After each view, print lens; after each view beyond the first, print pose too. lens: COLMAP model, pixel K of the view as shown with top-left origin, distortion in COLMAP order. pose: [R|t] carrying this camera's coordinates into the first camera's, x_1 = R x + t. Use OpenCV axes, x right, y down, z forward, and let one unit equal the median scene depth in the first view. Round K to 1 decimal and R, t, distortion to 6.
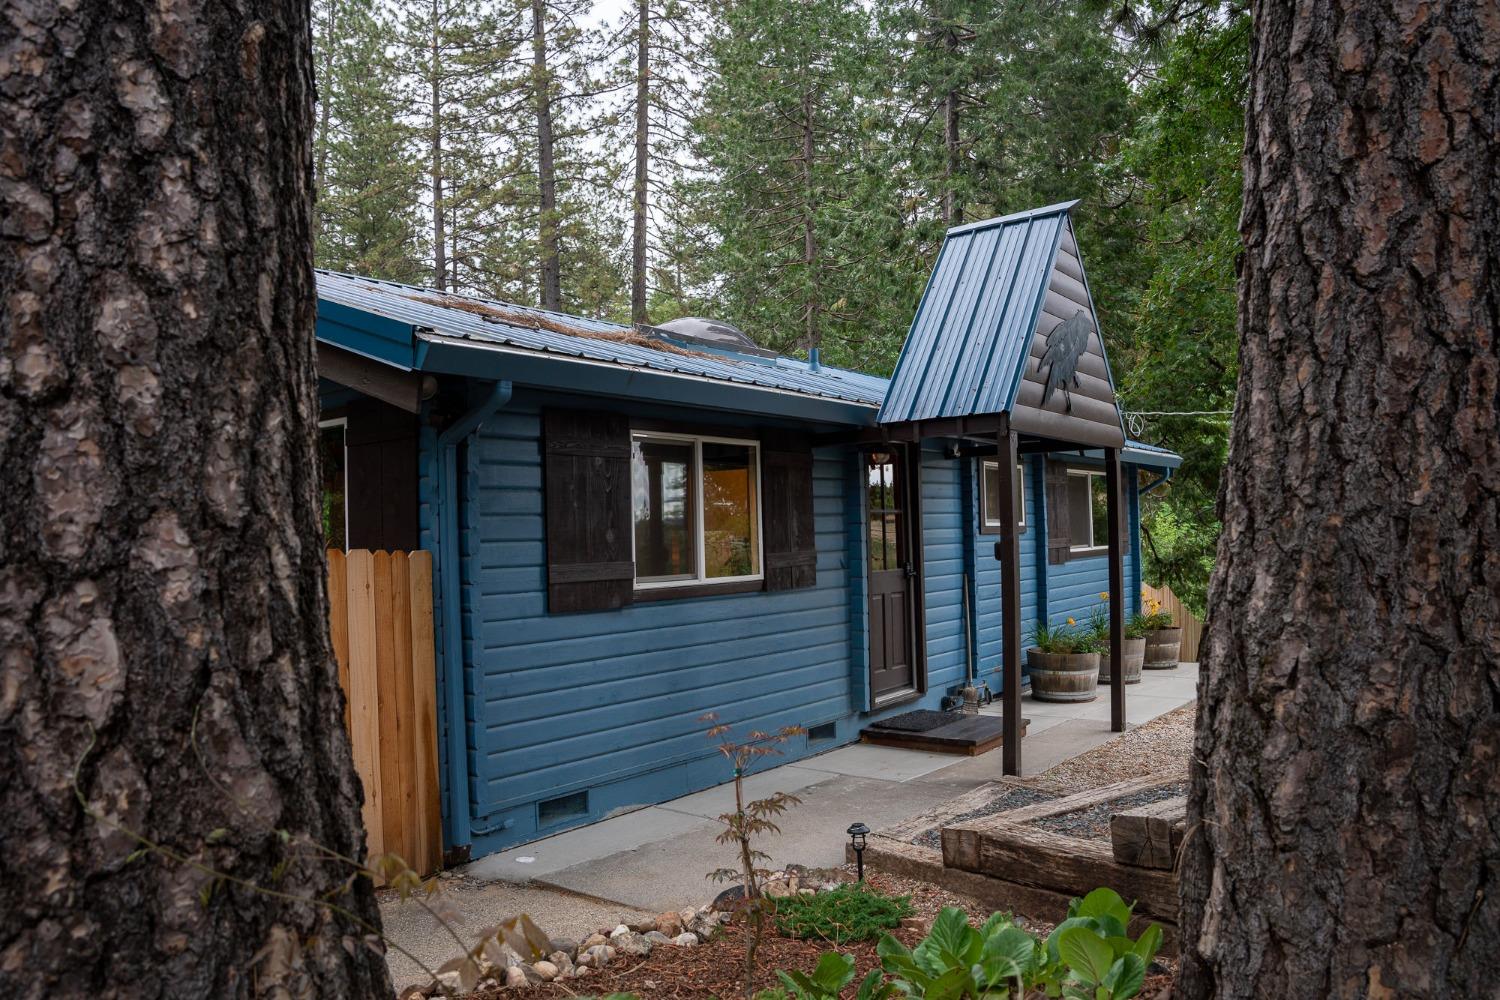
lens RADIAL K [[1056.7, 0, 750.0], [0, 1056.7, 500.0], [0, 0, 1]] dist [-0.104574, 0.003043]
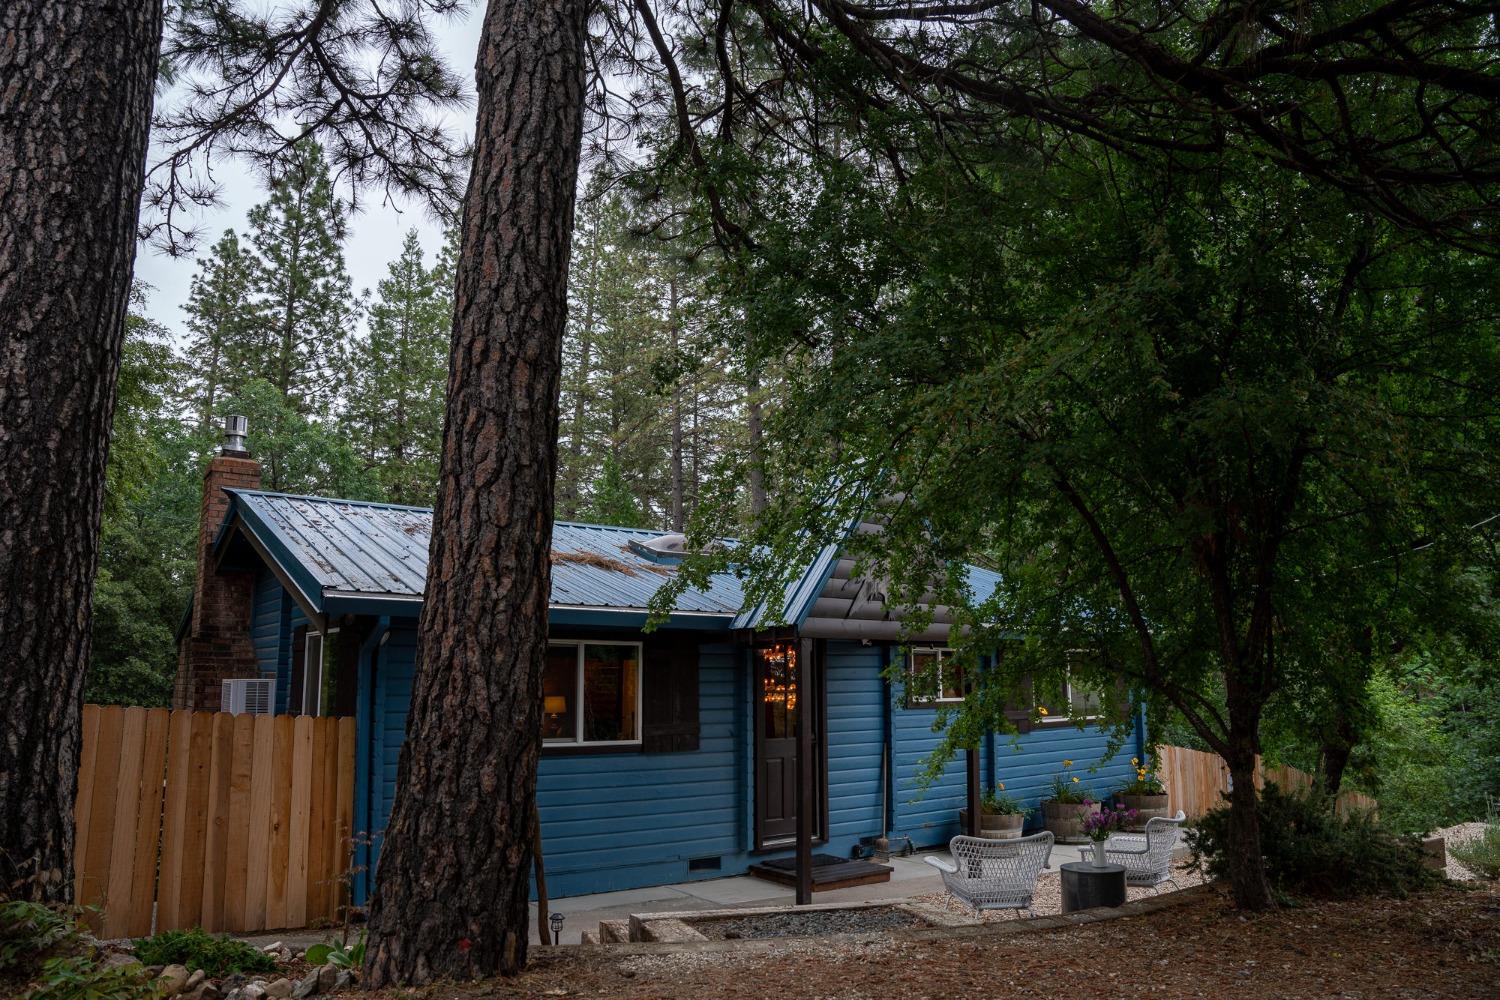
lens RADIAL K [[1033.1, 0, 750.0], [0, 1033.1, 500.0], [0, 0, 1]] dist [-0.157811, 0.119064]
pose [[0.965042, -0.023469, -0.261042, 0.459442], [-0.013334, 0.990297, -0.138328, -0.051208], [0.261756, 0.136974, 0.955365, -0.241237]]
